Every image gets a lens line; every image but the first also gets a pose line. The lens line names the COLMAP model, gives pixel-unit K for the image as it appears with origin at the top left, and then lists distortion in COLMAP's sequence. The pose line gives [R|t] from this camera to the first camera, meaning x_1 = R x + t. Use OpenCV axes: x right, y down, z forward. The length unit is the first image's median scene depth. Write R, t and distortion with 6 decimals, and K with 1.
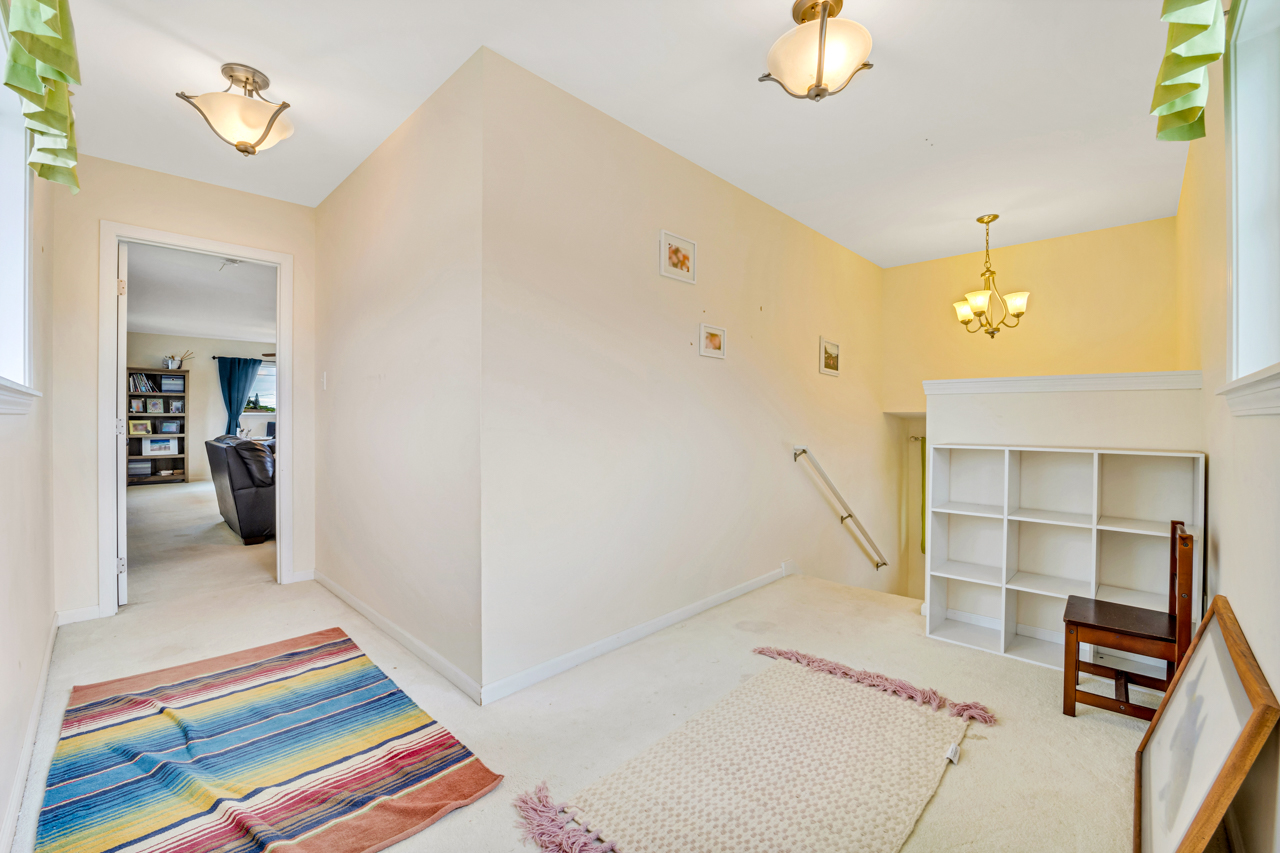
lens RADIAL K [[525.6, 0, 642.0], [0, 525.6, 422.8], [0, 0, 1]] dist [0.016367, -0.000075]
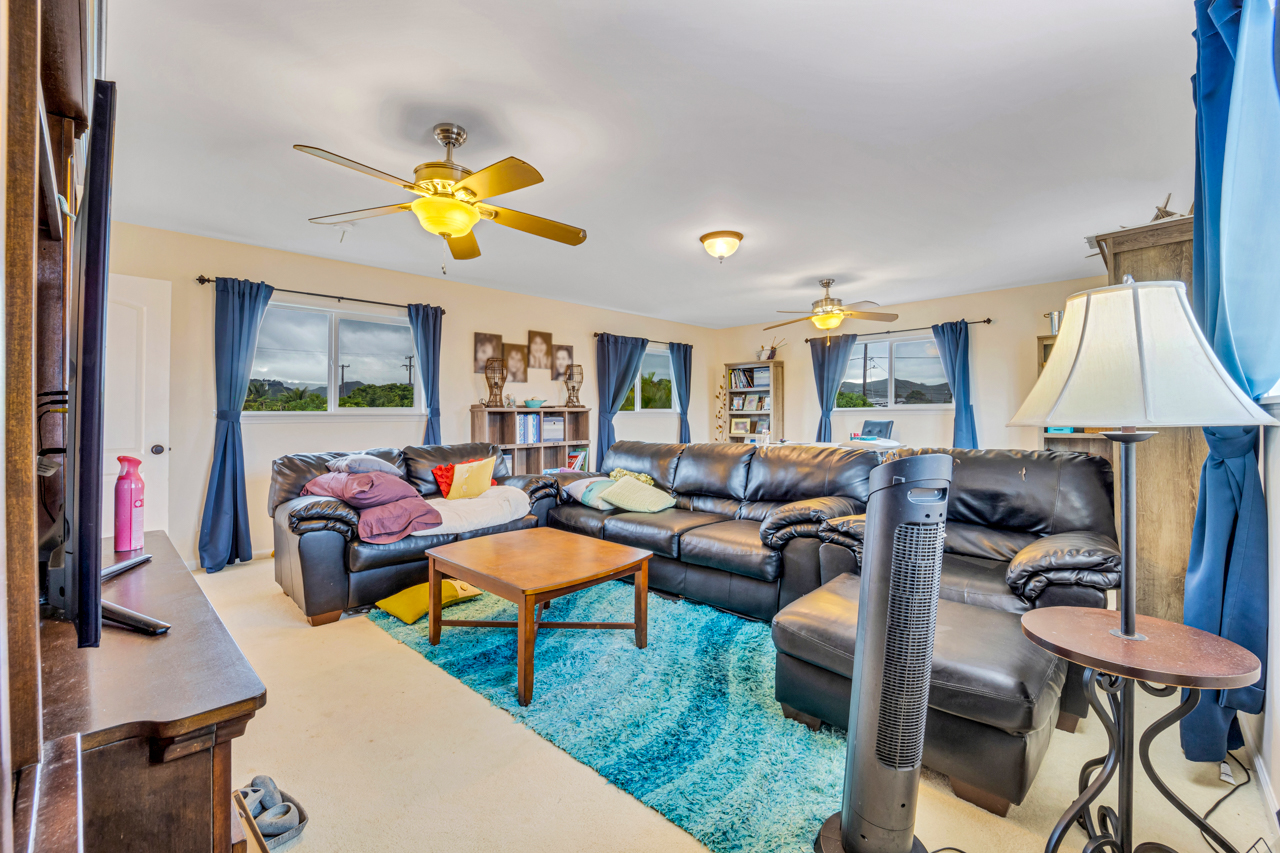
lens RADIAL K [[525.6, 0, 629.1], [0, 525.6, 415.6], [0, 0, 1]] dist [0.016367, -0.000075]
pose [[0.009921, -0.002793, -0.999947, -0.010972], [-0.005676, 0.999980, -0.002849, -0.005686], [0.999935, 0.005704, 0.009905, 0.767972]]
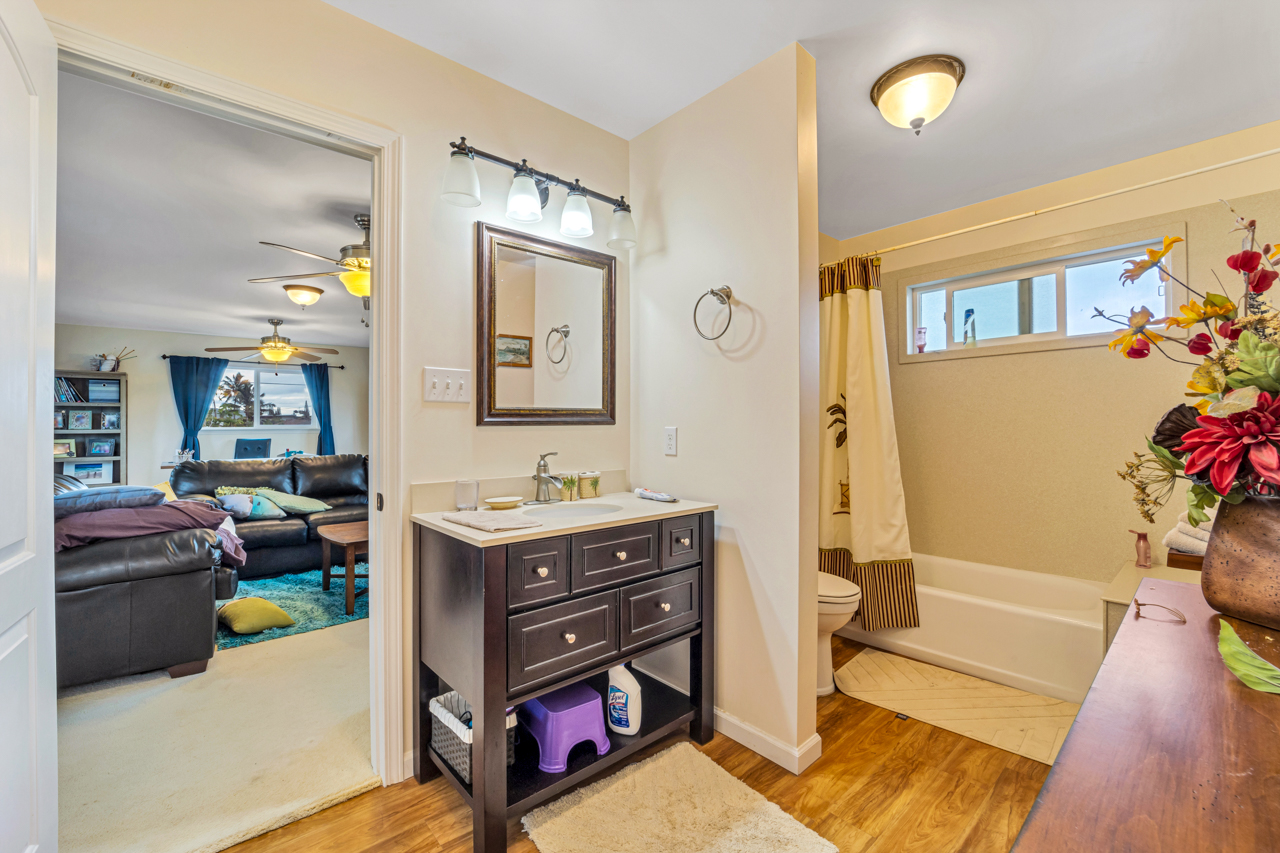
lens RADIAL K [[525.6, 0, 636.3], [0, 525.6, 429.7], [0, 0, 1]] dist [0.016367, -0.000075]
pose [[0.994887, -0.014617, -0.099931, -0.048931], [0.013774, 0.999864, -0.009123, 0.000007], [0.100051, 0.007700, 0.994953, 0.315684]]
